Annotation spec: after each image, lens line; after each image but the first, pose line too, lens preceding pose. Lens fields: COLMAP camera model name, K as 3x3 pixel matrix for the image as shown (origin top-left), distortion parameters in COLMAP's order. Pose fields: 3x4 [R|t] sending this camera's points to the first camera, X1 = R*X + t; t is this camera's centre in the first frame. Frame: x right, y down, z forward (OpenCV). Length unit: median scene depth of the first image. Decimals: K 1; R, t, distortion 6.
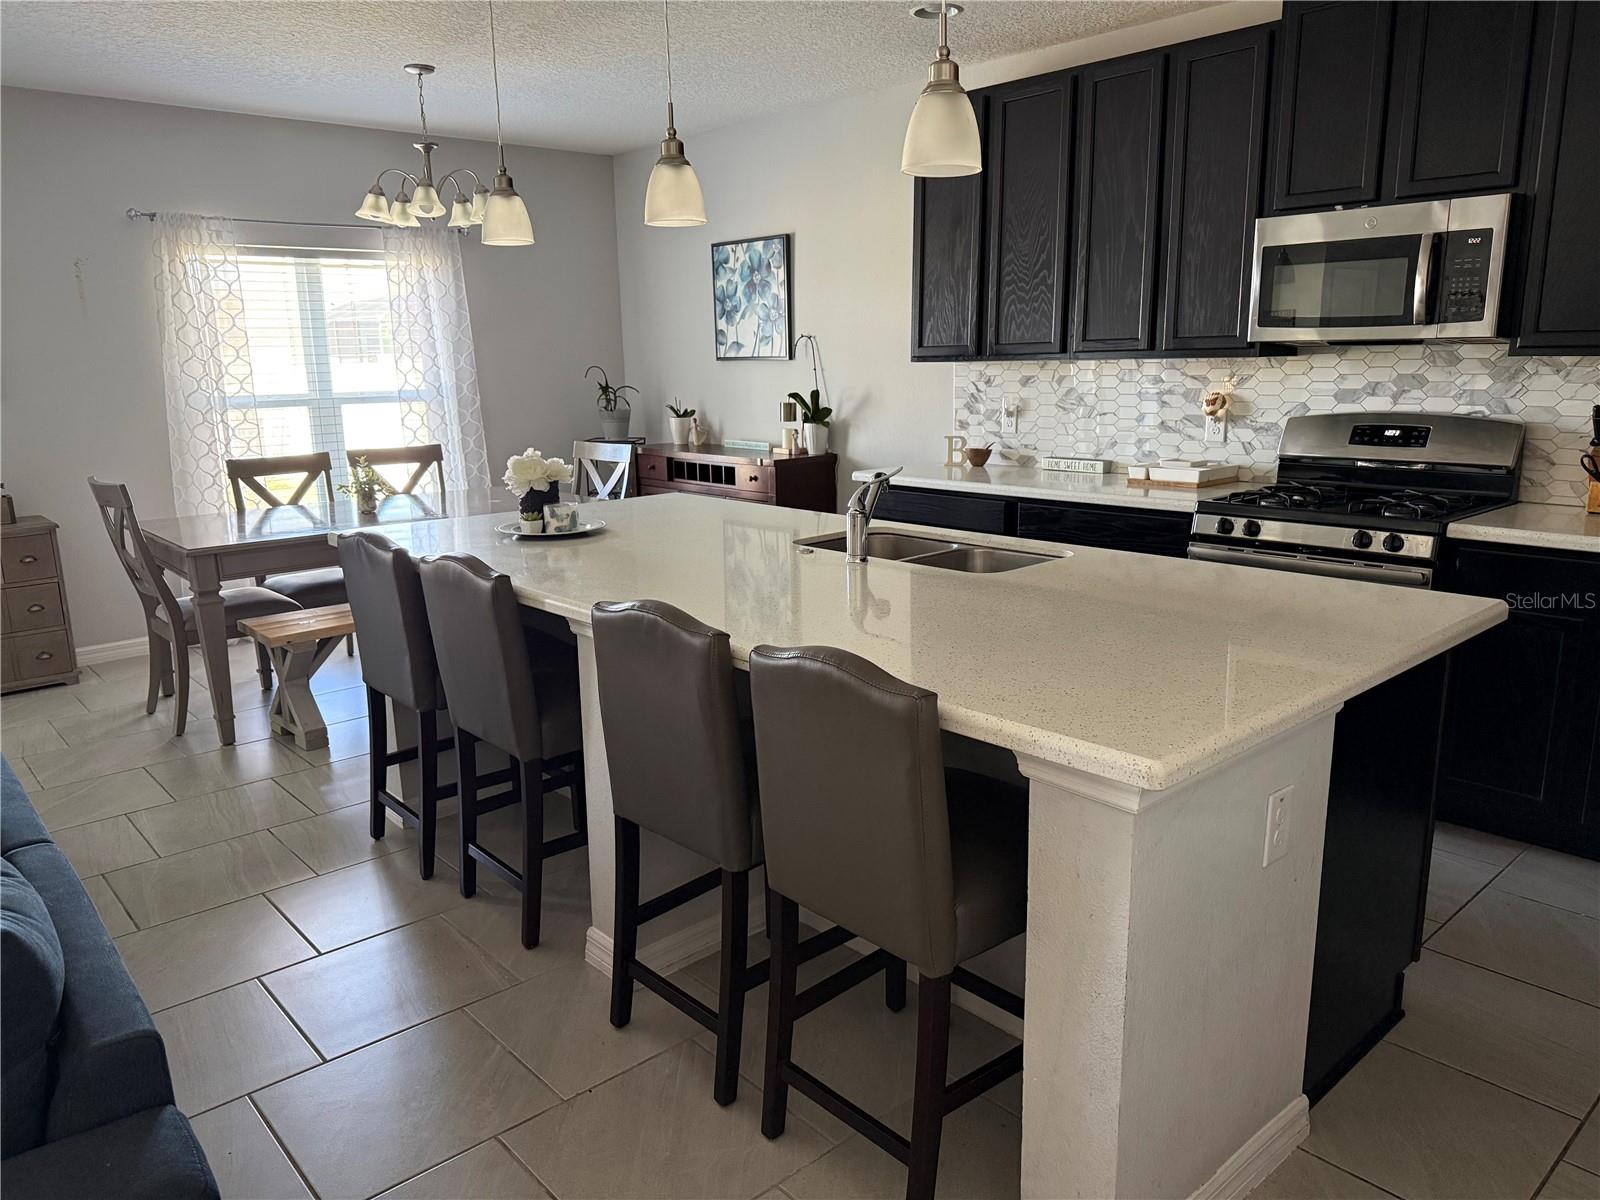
lens RADIAL K [[1124.6, 0, 797.3], [0, 1124.6, 609.4], [0, 0, 1]] dist [0.071378, -0.102428]
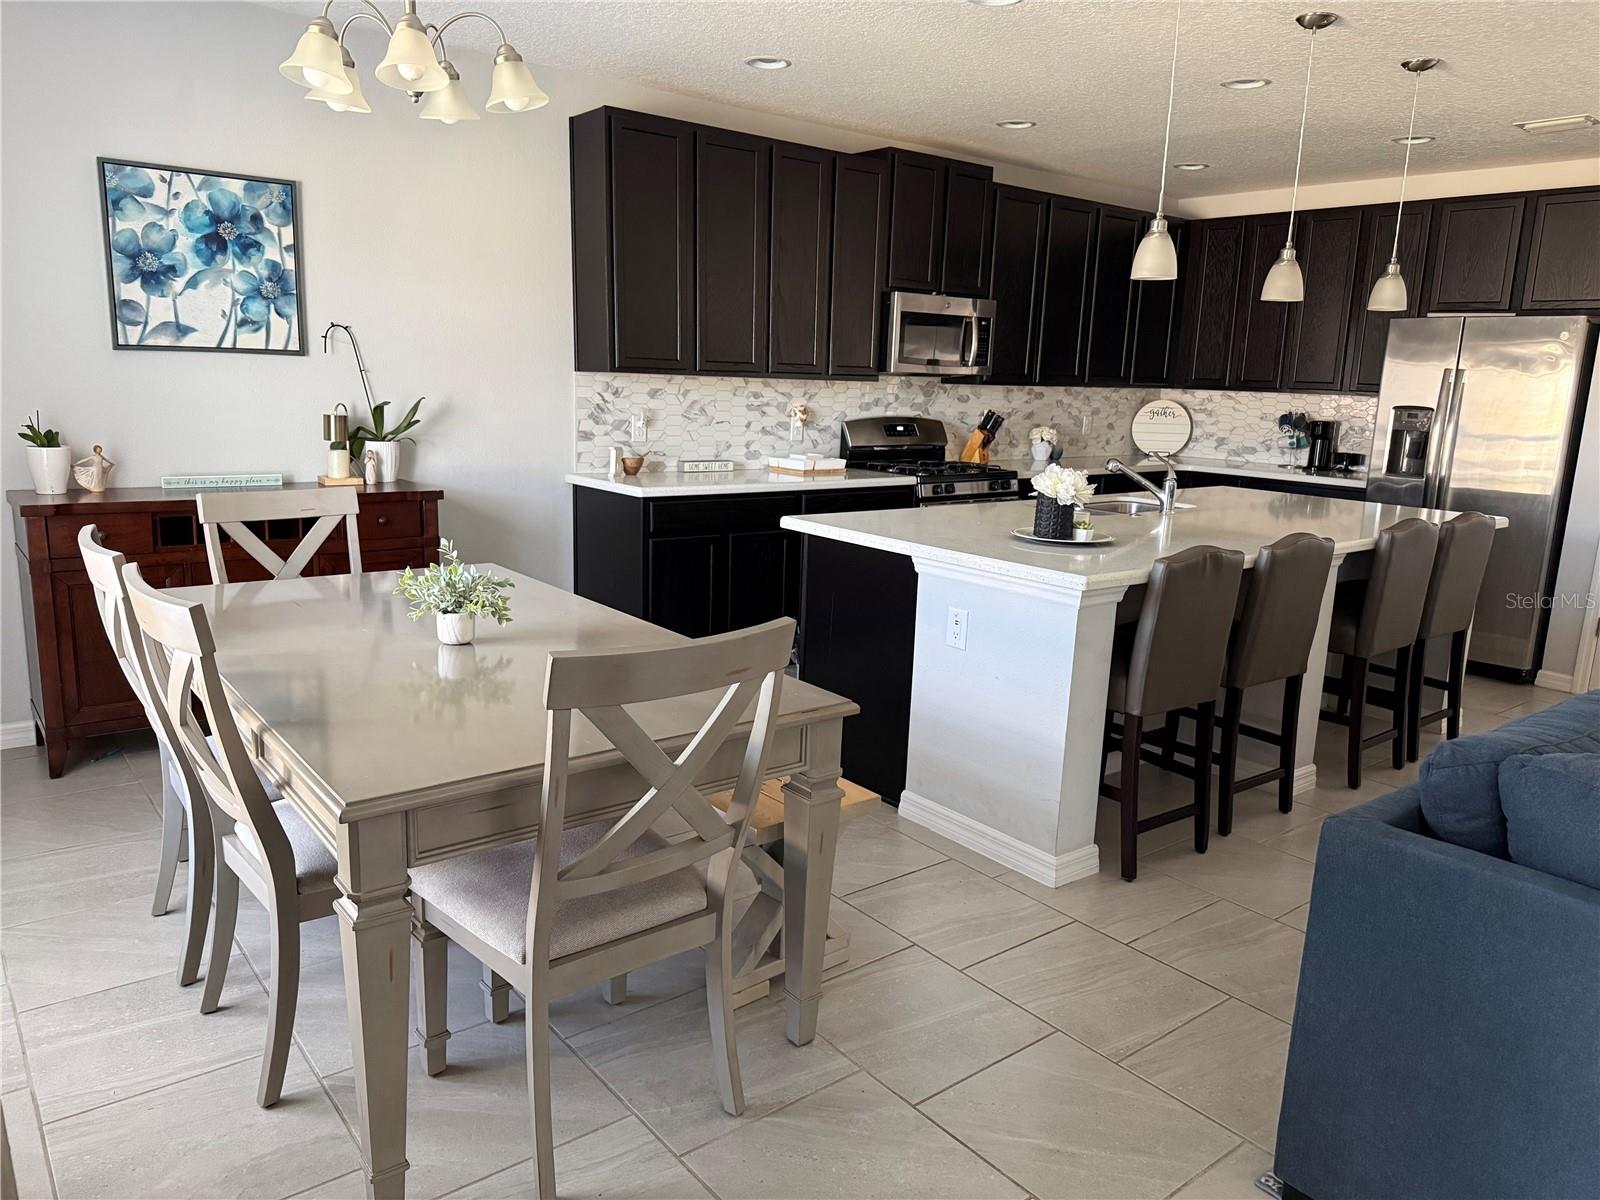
lens RADIAL K [[1124.6, 0, 800.3], [0, 1124.6, 611.1], [0, 0, 1]] dist [0.071378, -0.102428]
pose [[0.056038, -0.187237, 0.980715, -0.827184], [0.184646, 0.967259, 0.174117, -0.150978], [-0.981206, 0.171328, 0.088775, 0.745527]]
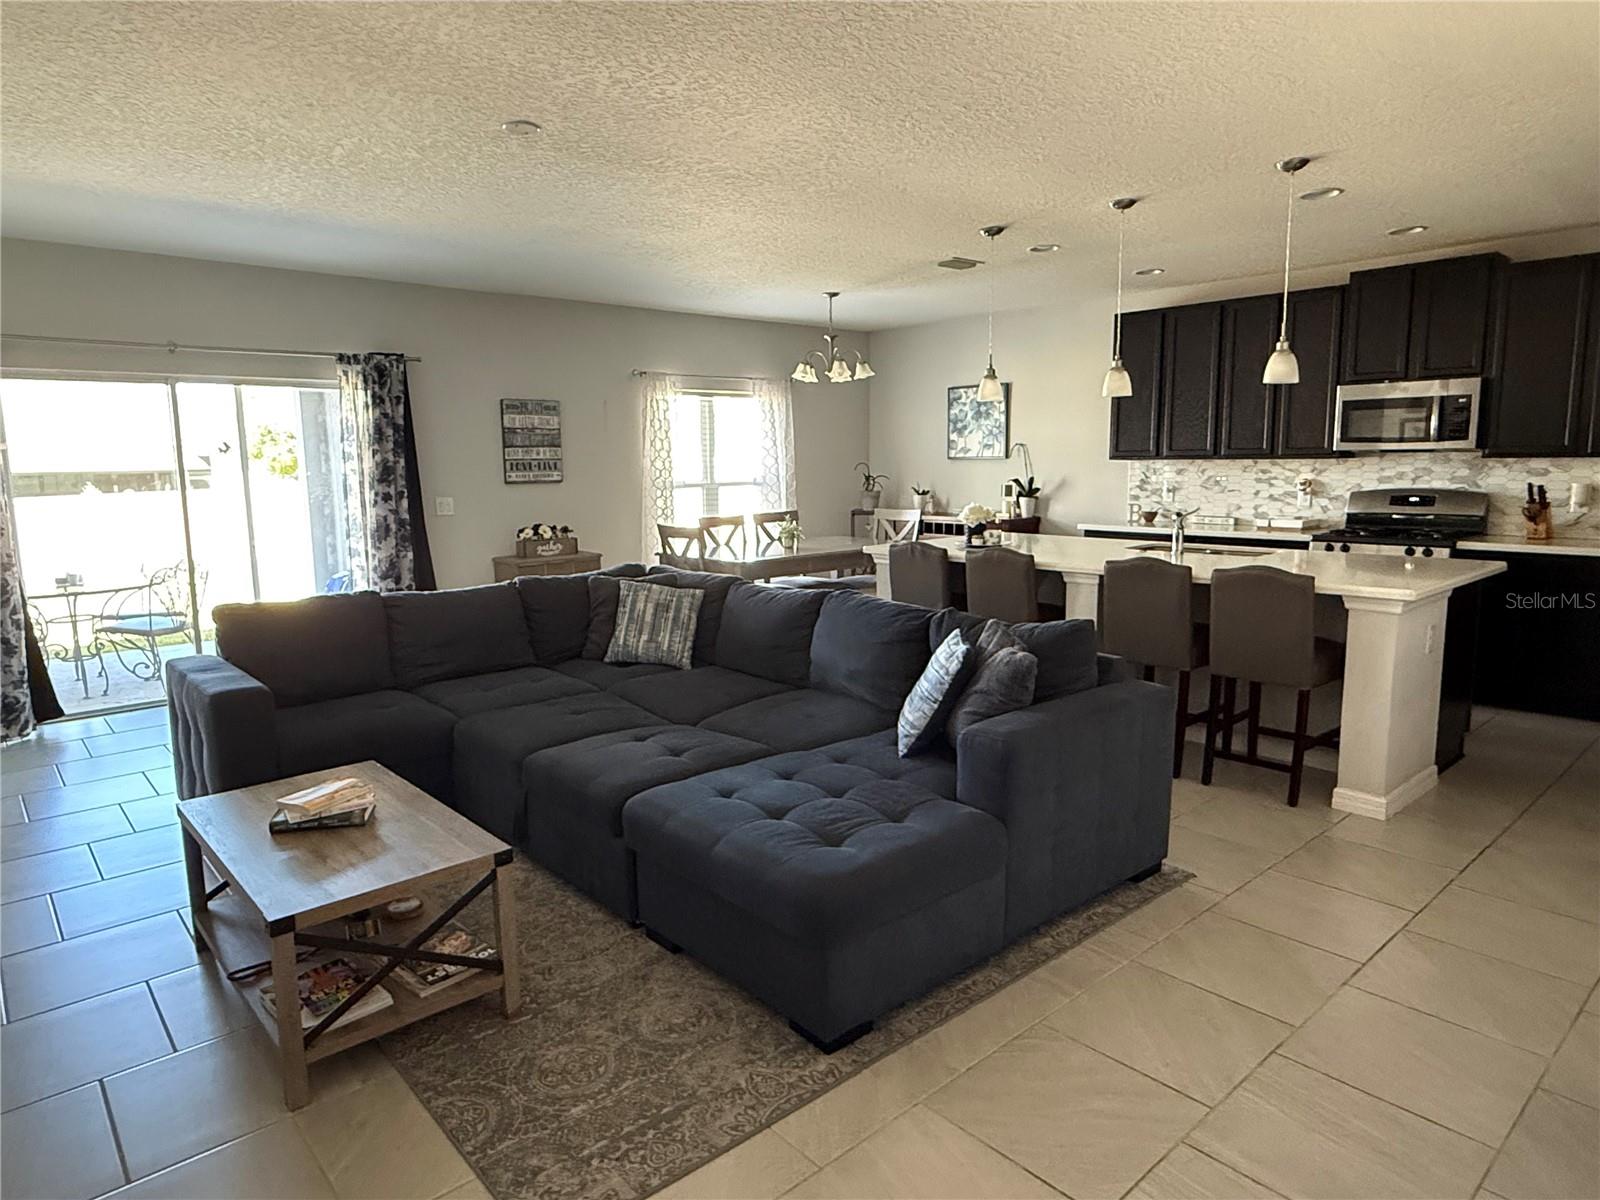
lens RADIAL K [[975.0, 0, 791.9], [0, 975.0, 596.8], [0, 0, 1]] dist [-0.005819, 0.005573]
pose [[0.999975, 0.004961, -0.005077, -0.342865], [-0.005354, 0.996724, -0.080695, 0.097269], [0.004660, 0.080720, 0.996726, -0.407328]]
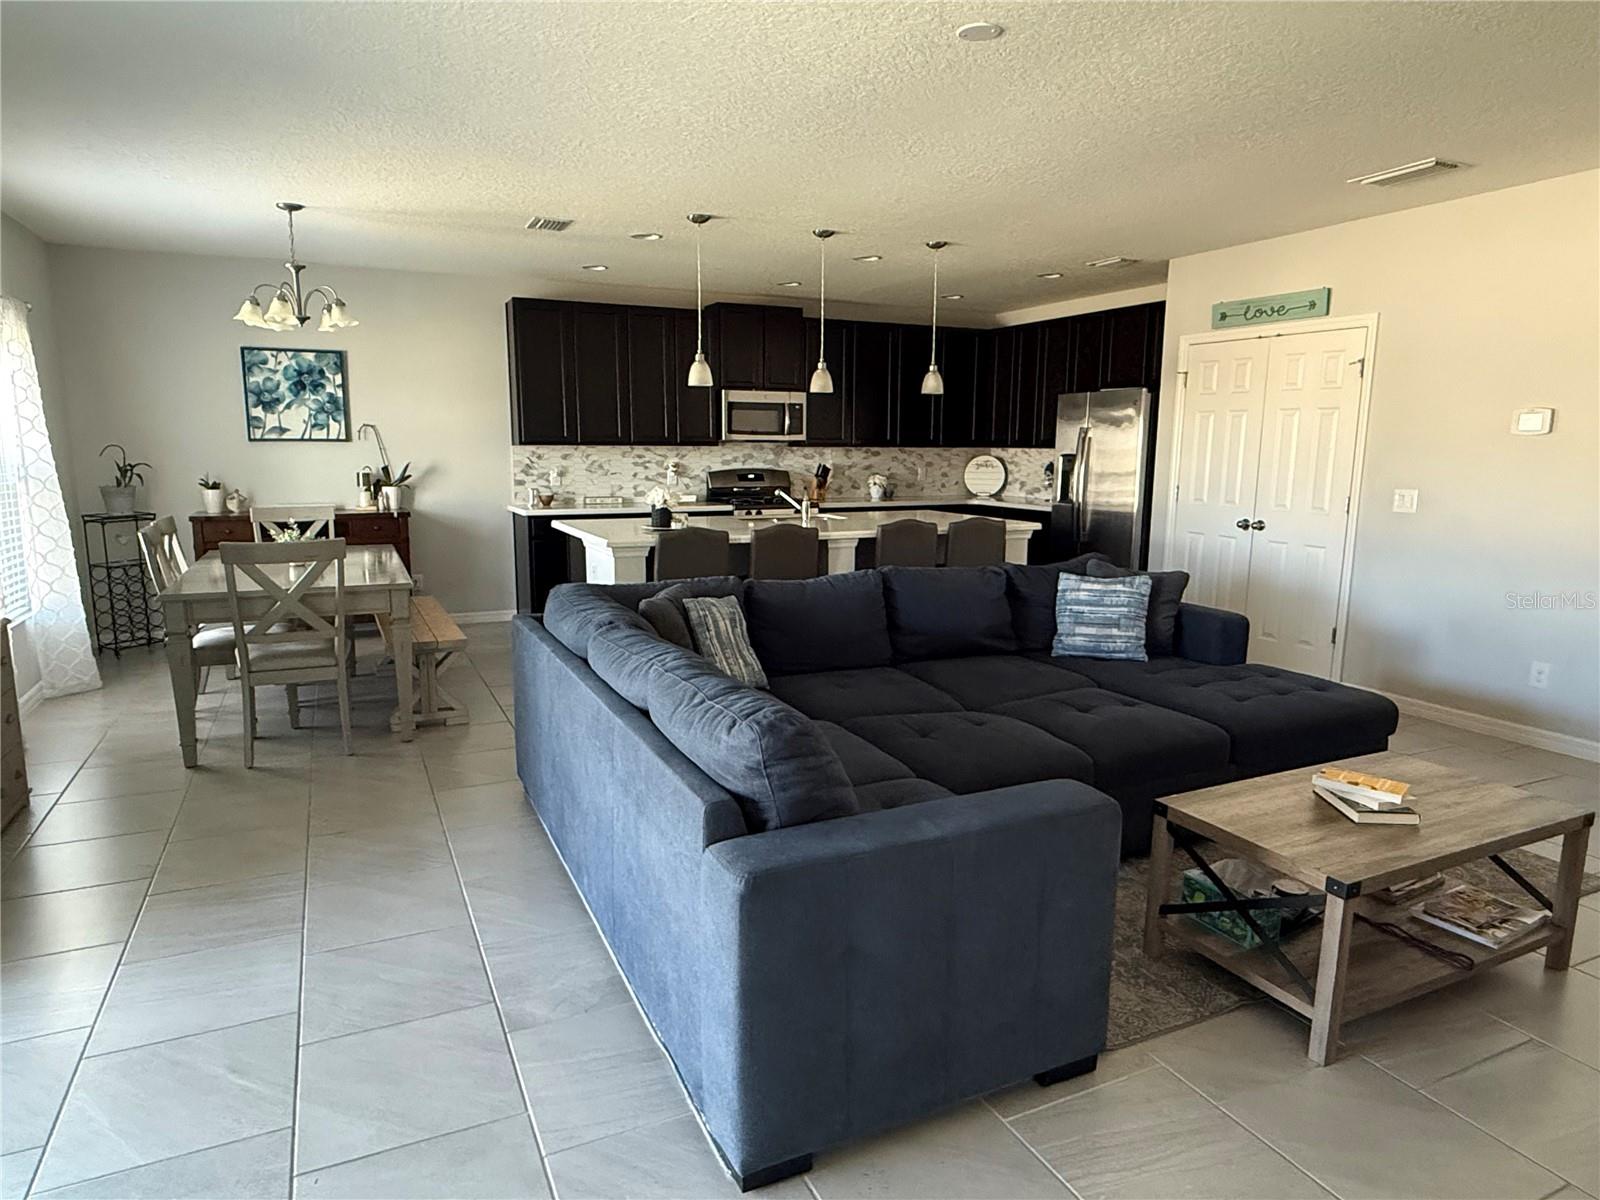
lens RADIAL K [[975.0, 0, 792.8], [0, 975.0, 613.4], [0, 0, 1]] dist [-0.005819, 0.005573]
pose [[0.285963, -0.146503, 0.946975, -1.119899], [0.199642, 0.975666, 0.090655, -0.024772], [-0.937213, 0.163132, 0.308253, 0.204947]]
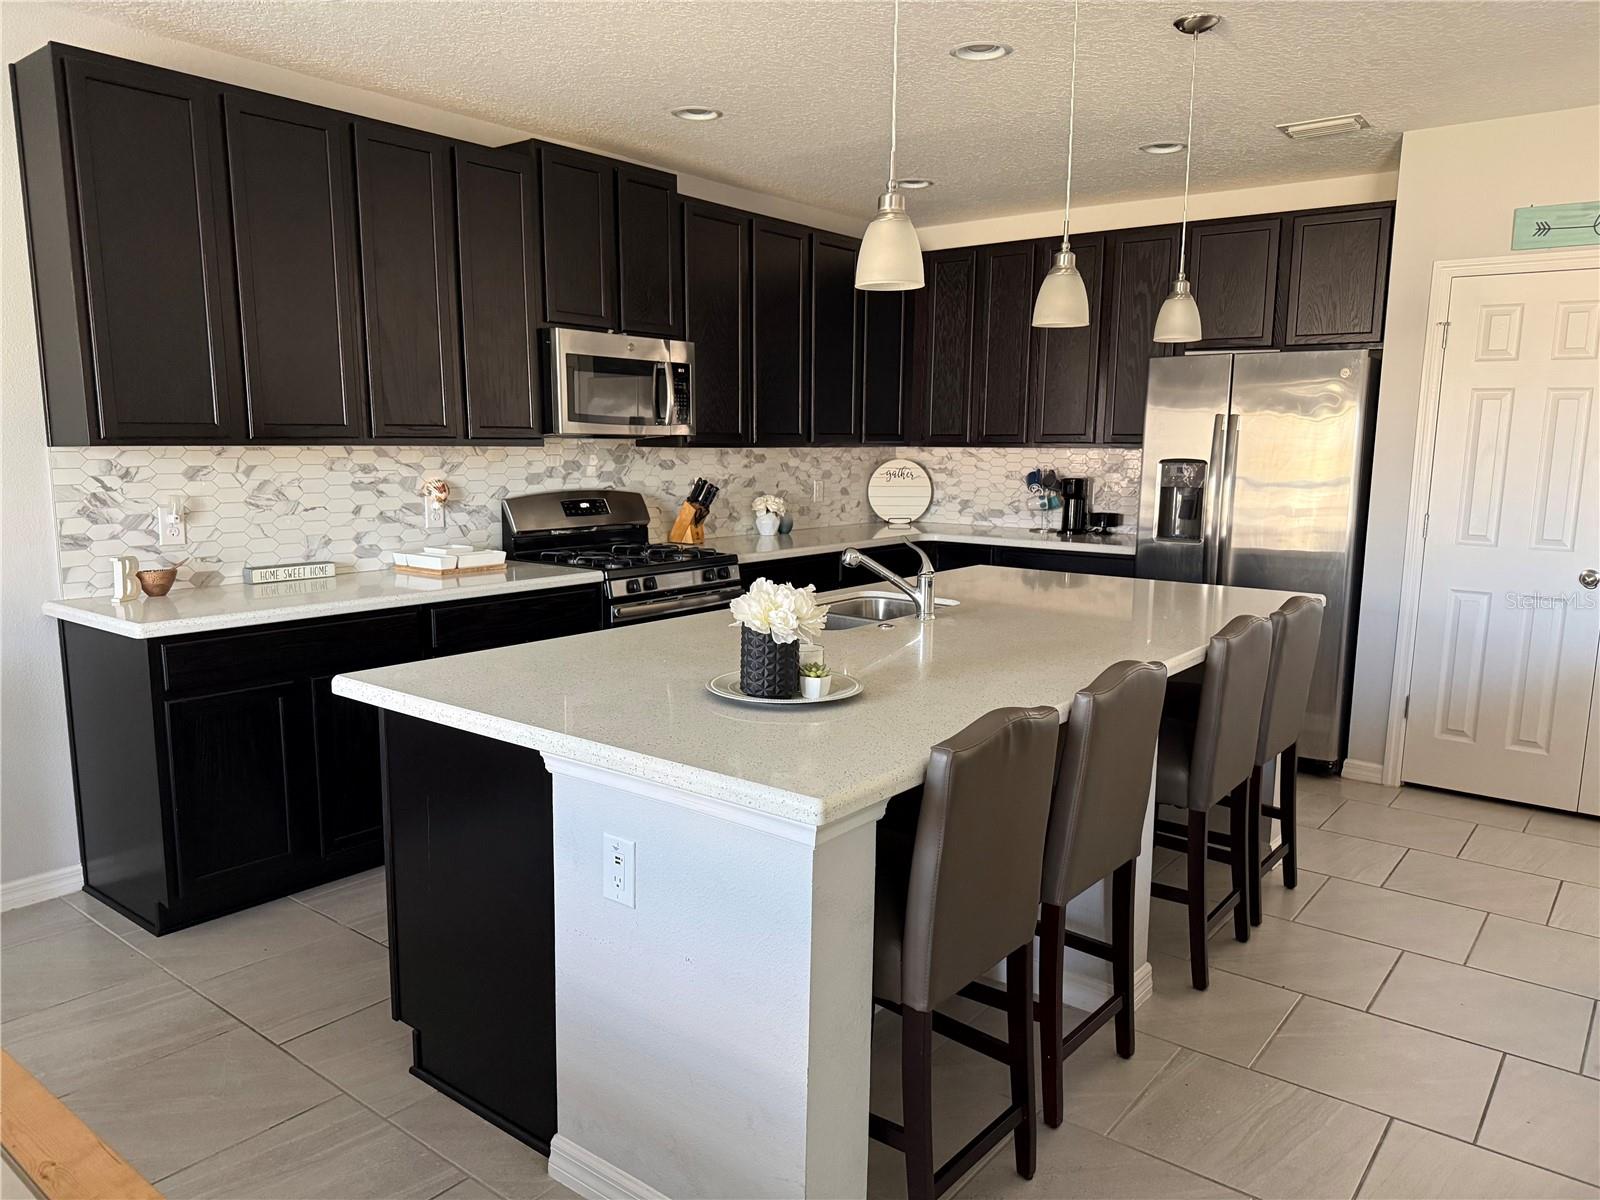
lens RADIAL K [[1124.6, 0, 804.9], [0, 1124.6, 617.4], [0, 0, 1]] dist [0.071378, -0.102428]
pose [[-0.173511, -0.141041, 0.974680, -0.560355], [0.210111, 0.961604, 0.176552, -0.147459], [-0.962158, 0.235425, -0.137214, 0.688537]]
